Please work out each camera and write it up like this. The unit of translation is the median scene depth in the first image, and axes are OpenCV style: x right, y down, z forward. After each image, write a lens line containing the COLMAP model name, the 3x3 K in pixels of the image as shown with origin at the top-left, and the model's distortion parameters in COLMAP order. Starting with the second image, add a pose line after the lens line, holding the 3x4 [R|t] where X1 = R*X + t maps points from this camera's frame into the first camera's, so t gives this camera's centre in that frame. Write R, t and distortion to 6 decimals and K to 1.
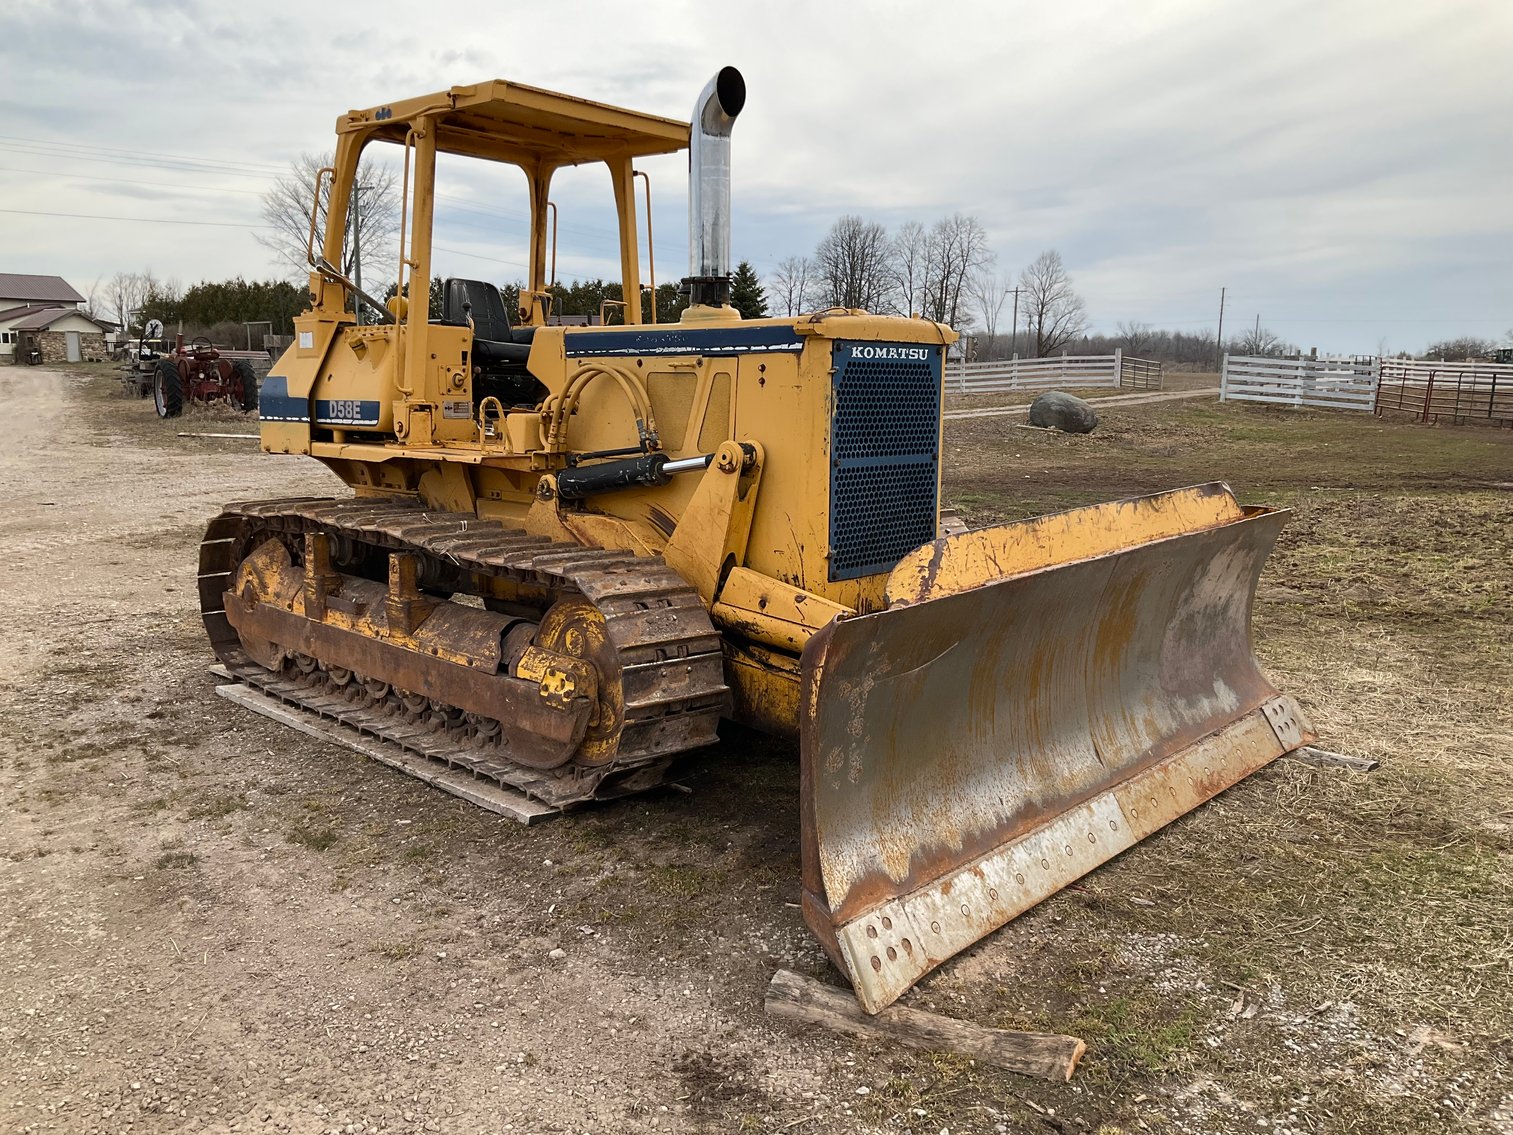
lens RADIAL K [[1243.7, 0, 756.5], [0, 1243.7, 567.5], [0, 0, 1]] dist [-0.002988, -0.006742]
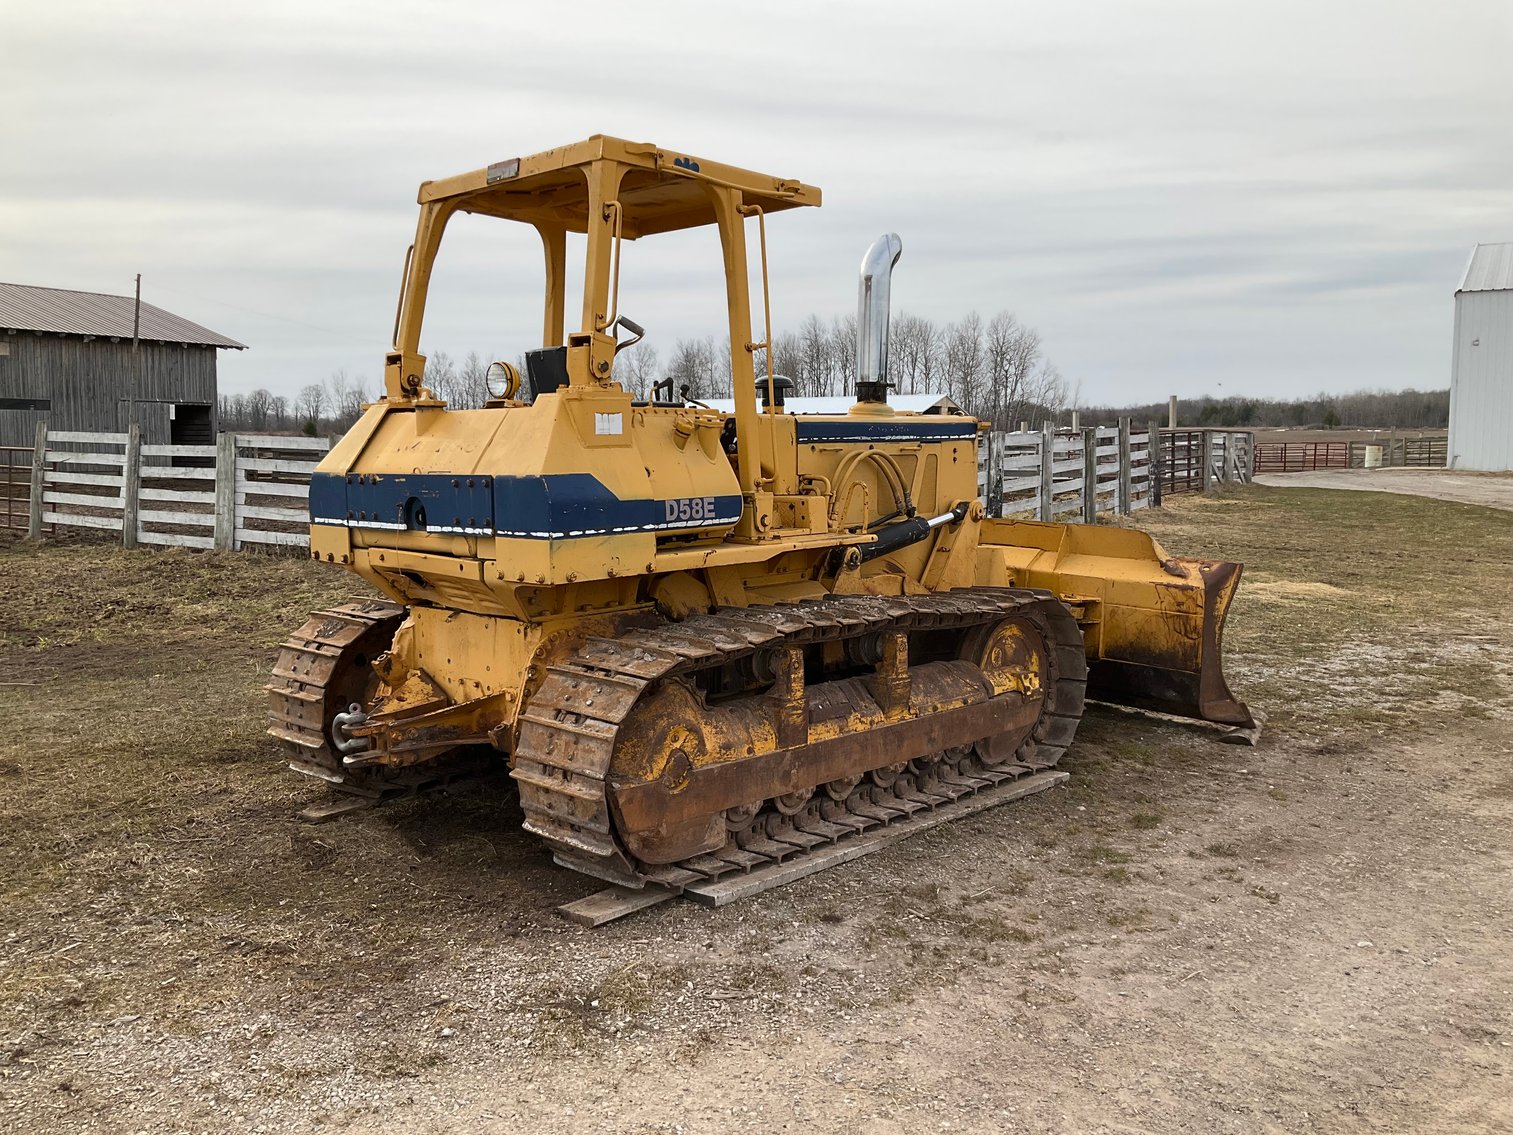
lens RADIAL K [[1277.0, 0, 689.5], [0, 1277.0, 563.0], [0, 0, 1]] dist [-0.008328, -0.007330]
pose [[0.048795, -0.106905, 0.993071, -1.284992], [0.157235, 0.982681, 0.098060, -0.191270], [-0.986355, 0.151360, 0.064760, 1.039133]]
